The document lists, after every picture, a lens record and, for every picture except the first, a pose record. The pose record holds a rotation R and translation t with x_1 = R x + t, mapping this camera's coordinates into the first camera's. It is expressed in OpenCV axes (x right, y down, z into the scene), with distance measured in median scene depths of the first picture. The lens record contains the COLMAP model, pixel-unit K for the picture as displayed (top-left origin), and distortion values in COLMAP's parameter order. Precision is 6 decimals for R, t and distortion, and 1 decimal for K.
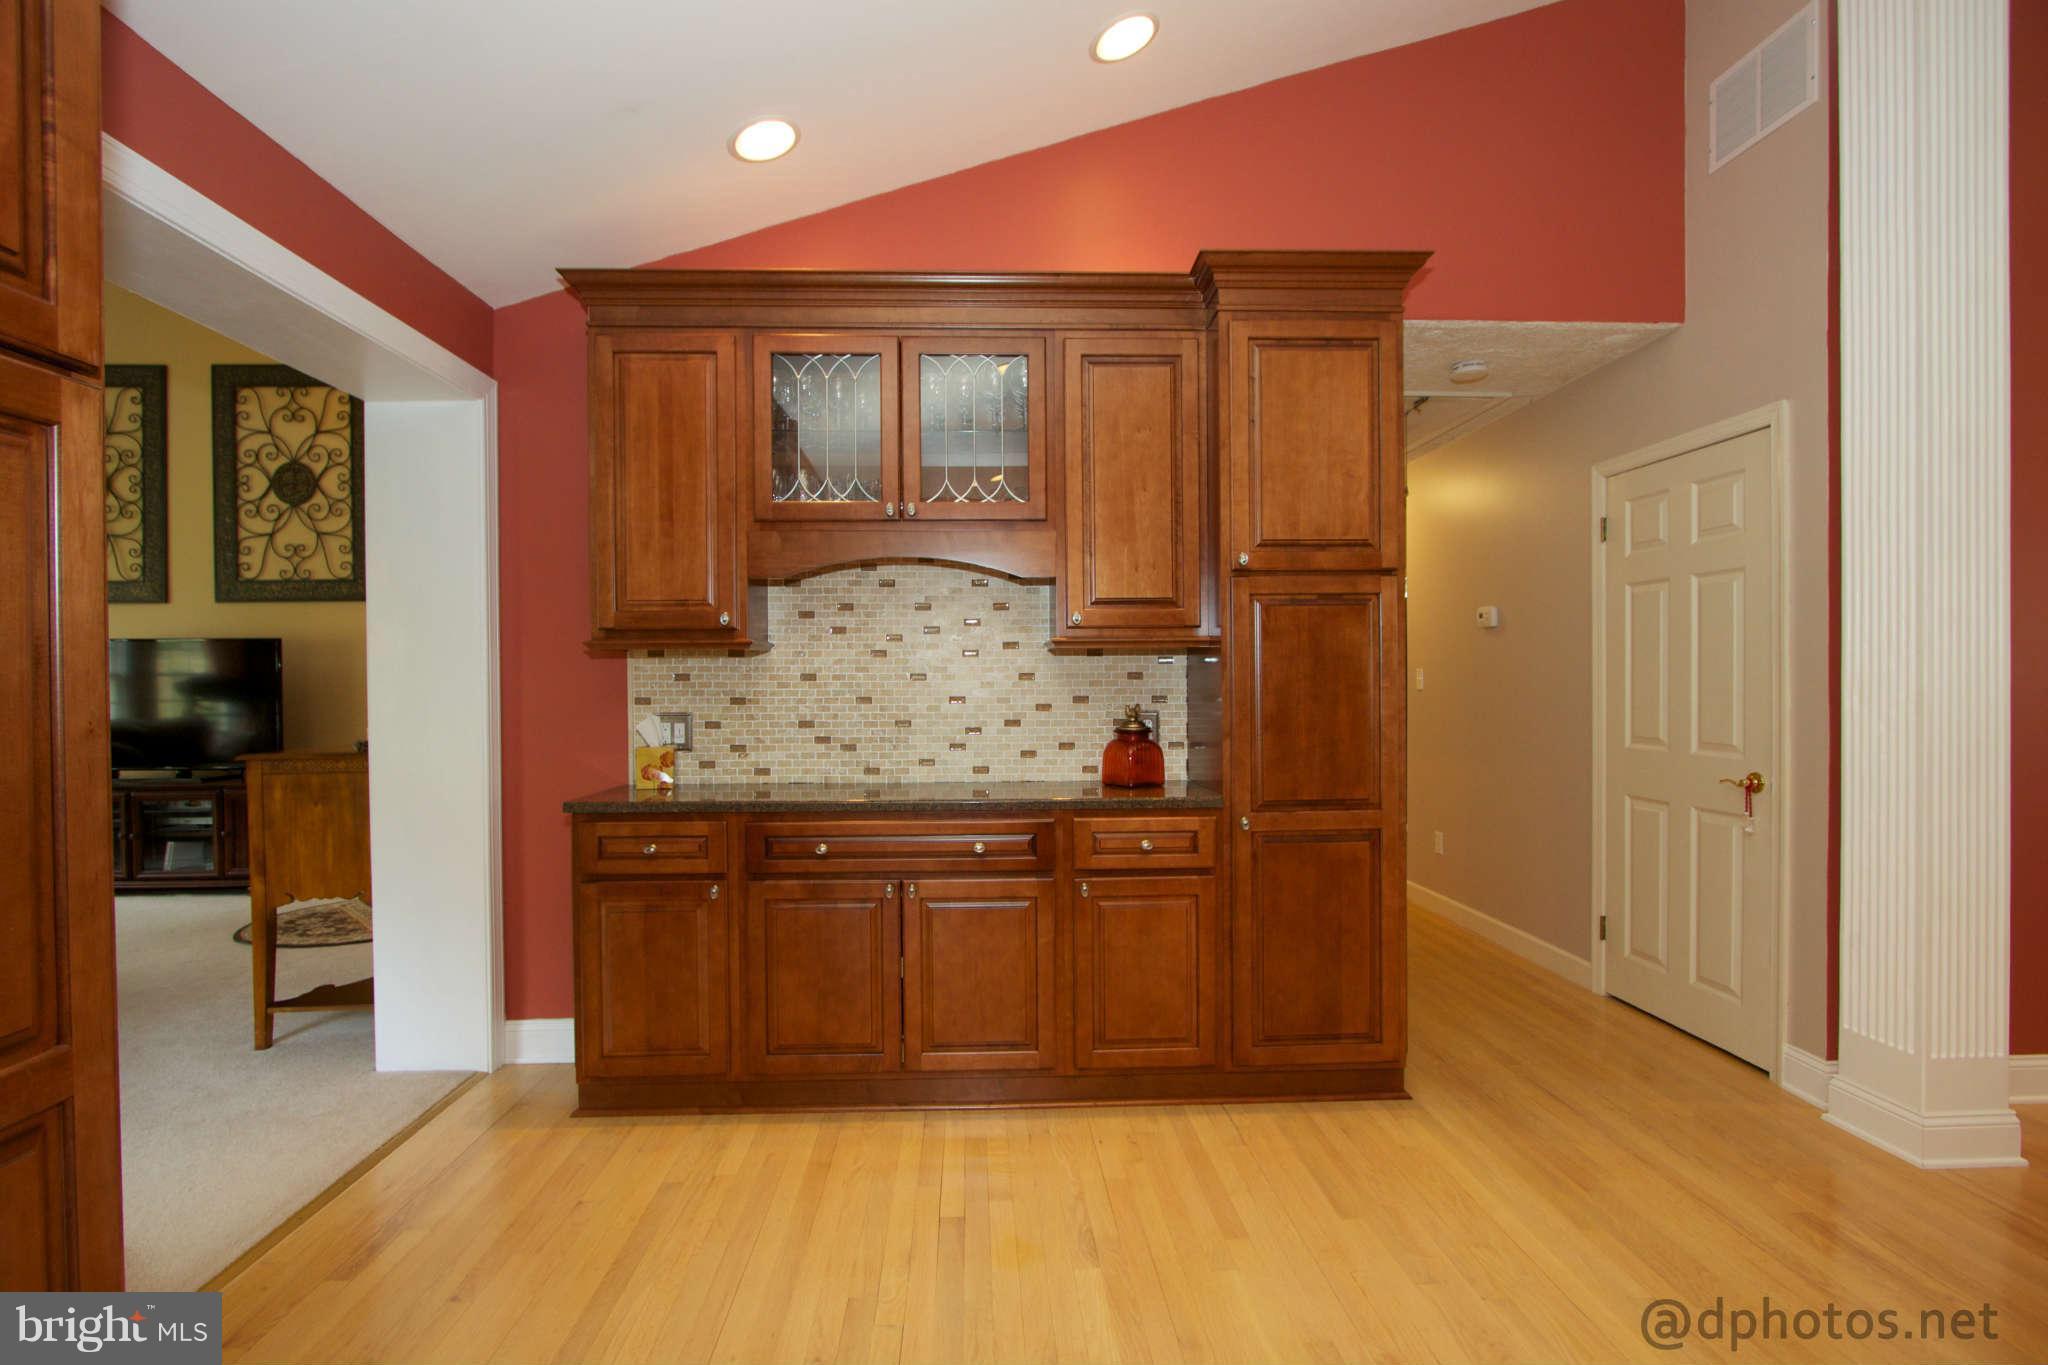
lens RADIAL K [[939.0, 0, 1009.5], [0, 939.0, 685.7], [0, 0, 1]] dist [-0.010492, 0.000974]
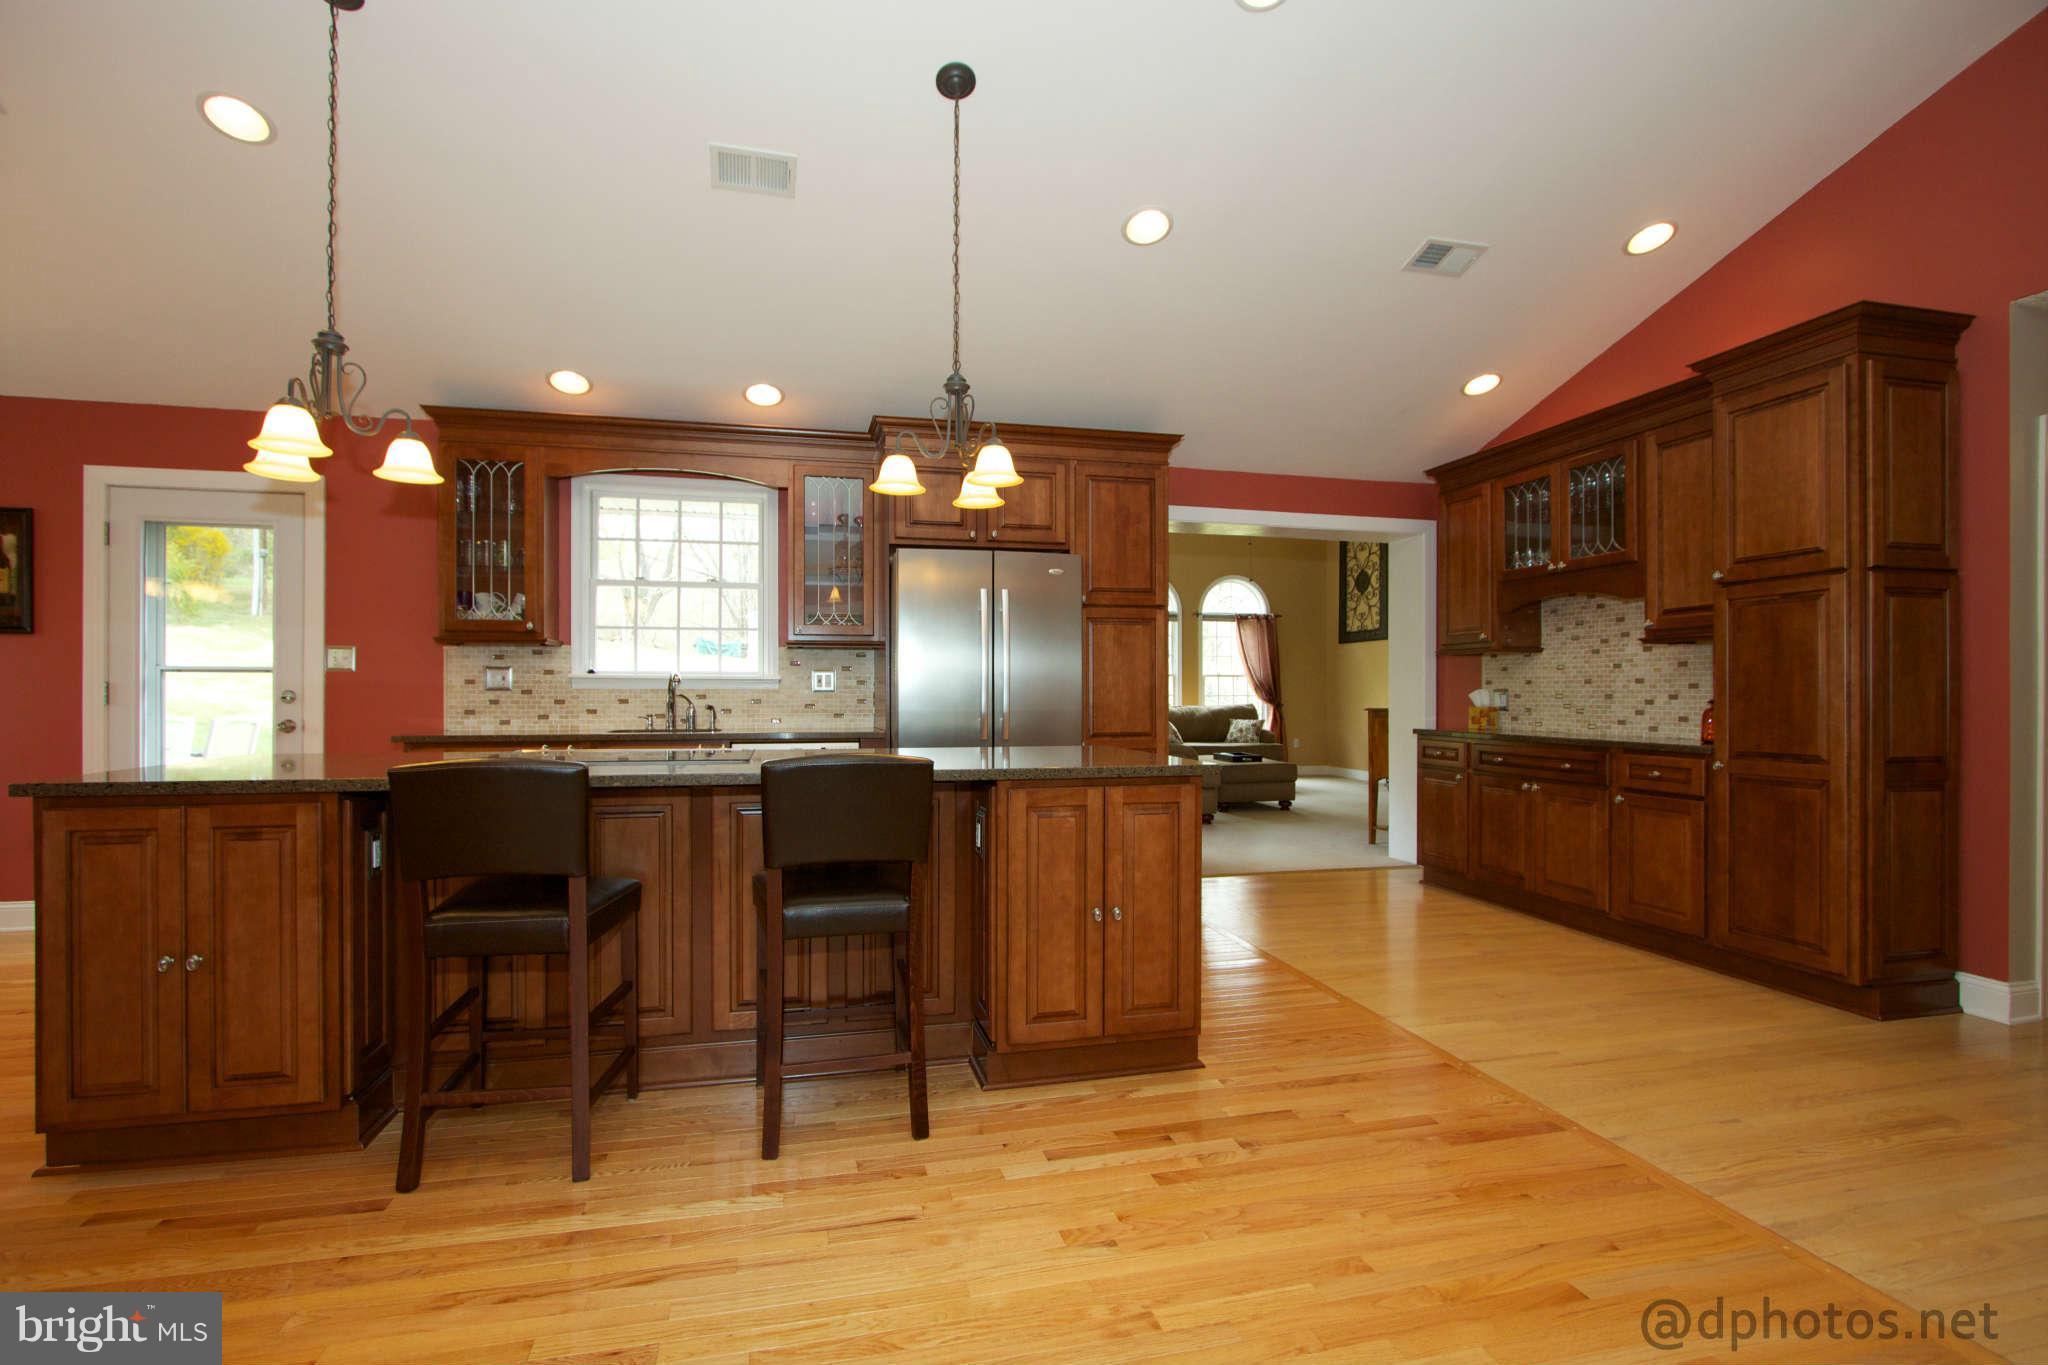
lens RADIAL K [[948.1, 0, 1013.8], [0, 948.1, 690.6], [0, 0, 1]] dist [-0.010119, 0.000653]
pose [[0.191542, 0.003476, -0.981478, 1.283992], [-0.007406, 0.999970, 0.002096, 0.036492], [0.981457, 0.006868, 0.191562, -0.260181]]
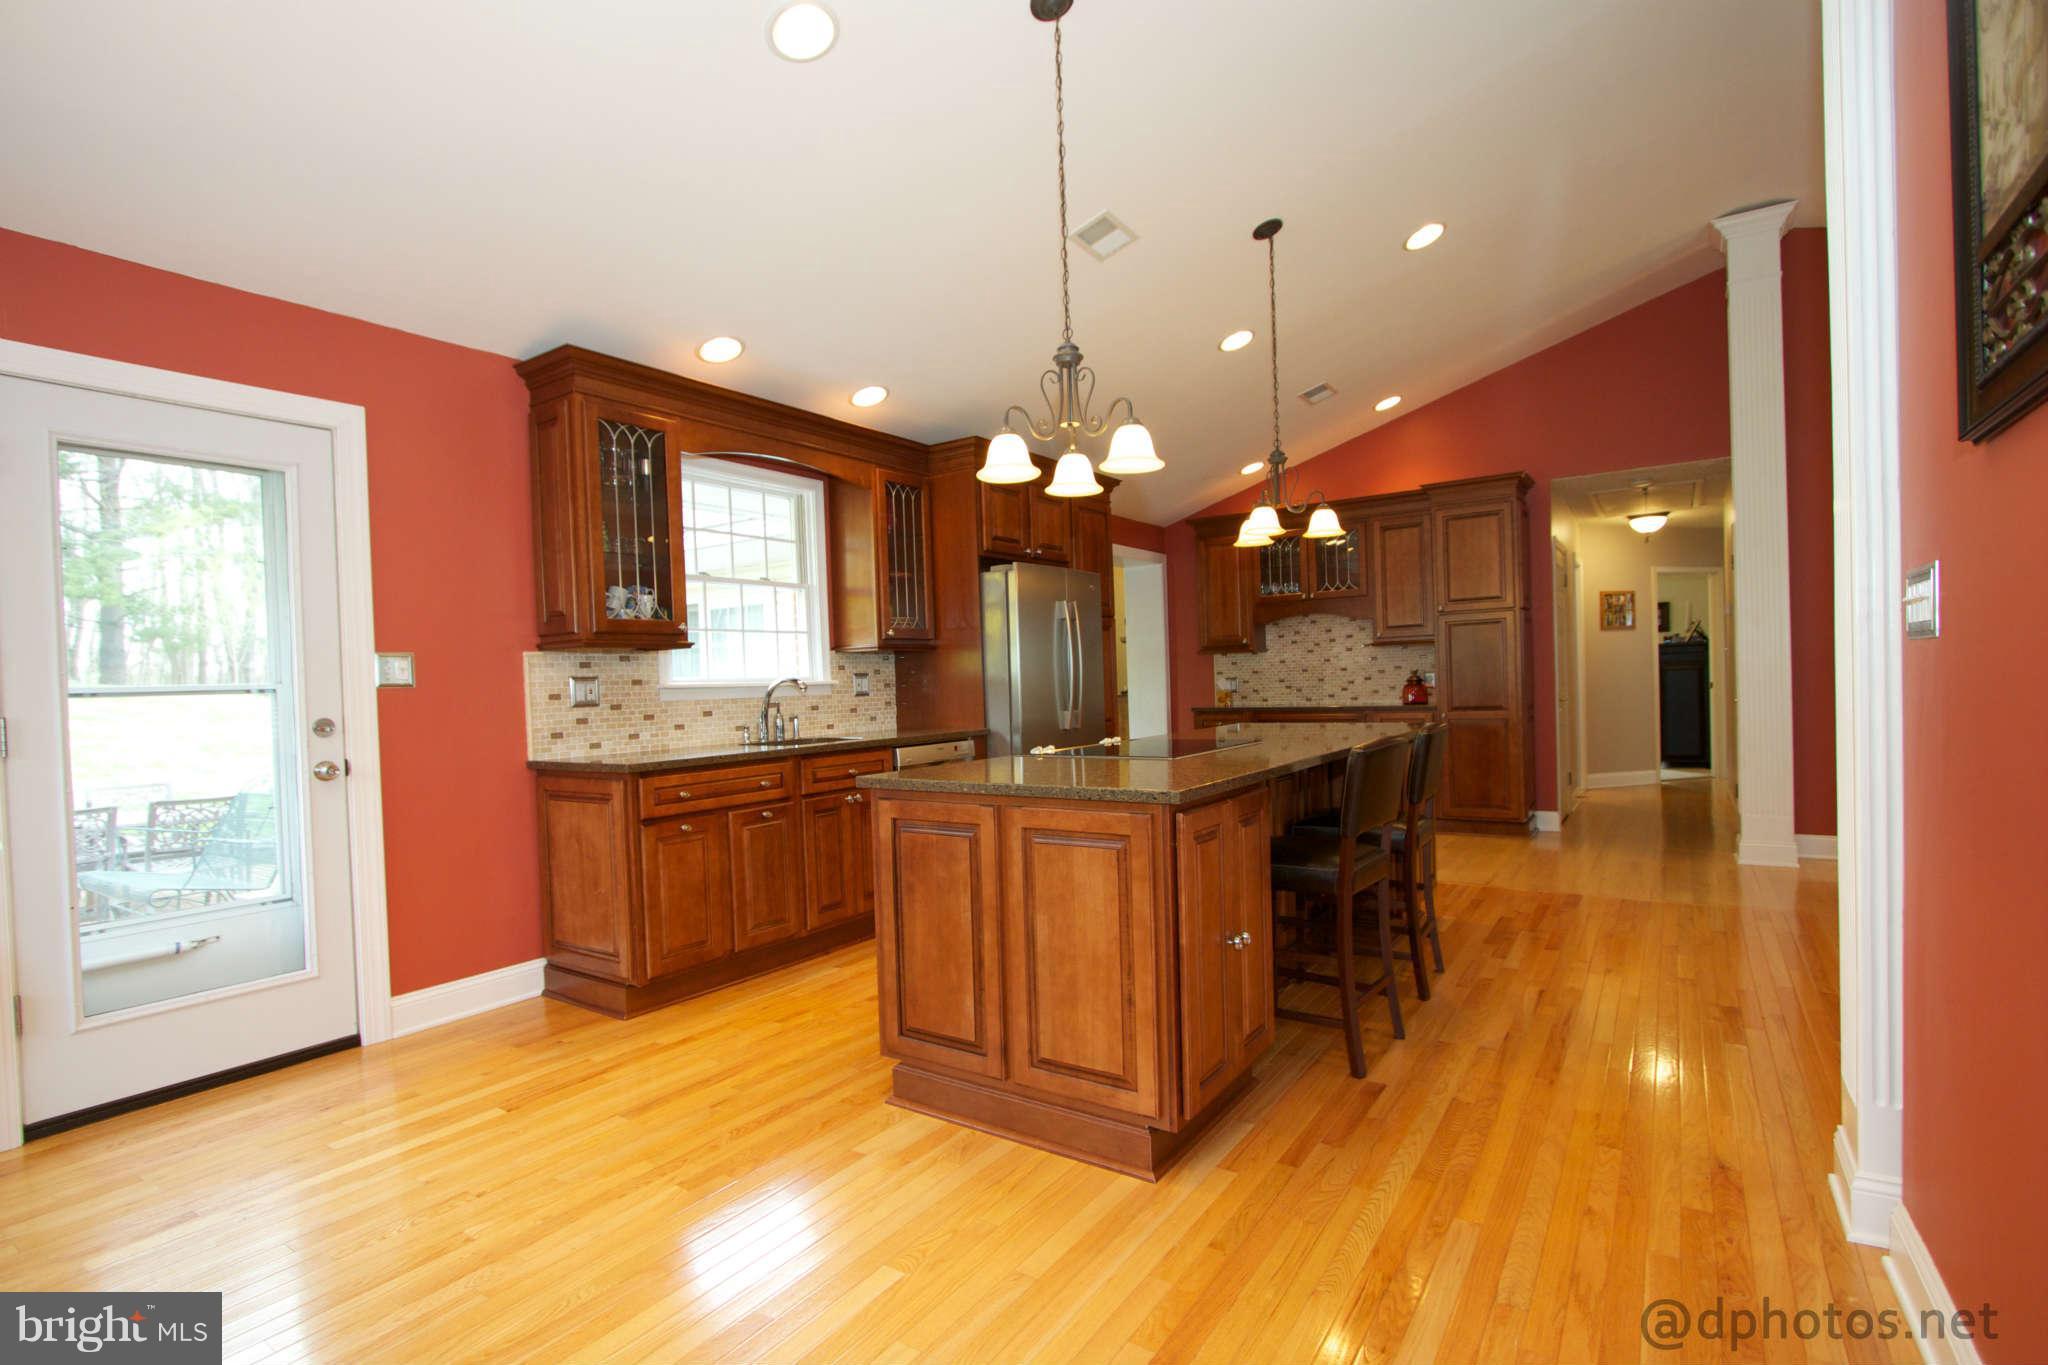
lens RADIAL K [[968.0, 0, 1007.7], [0, 968.0, 701.3], [0, 0, 1]] dist [-0.012990, 0.000691]
pose [[0.795820, -0.008502, -0.605474, 0.788985], [0.025680, 0.999476, 0.019719, 0.027234], [0.604988, -0.031242, 0.795621, -1.535484]]
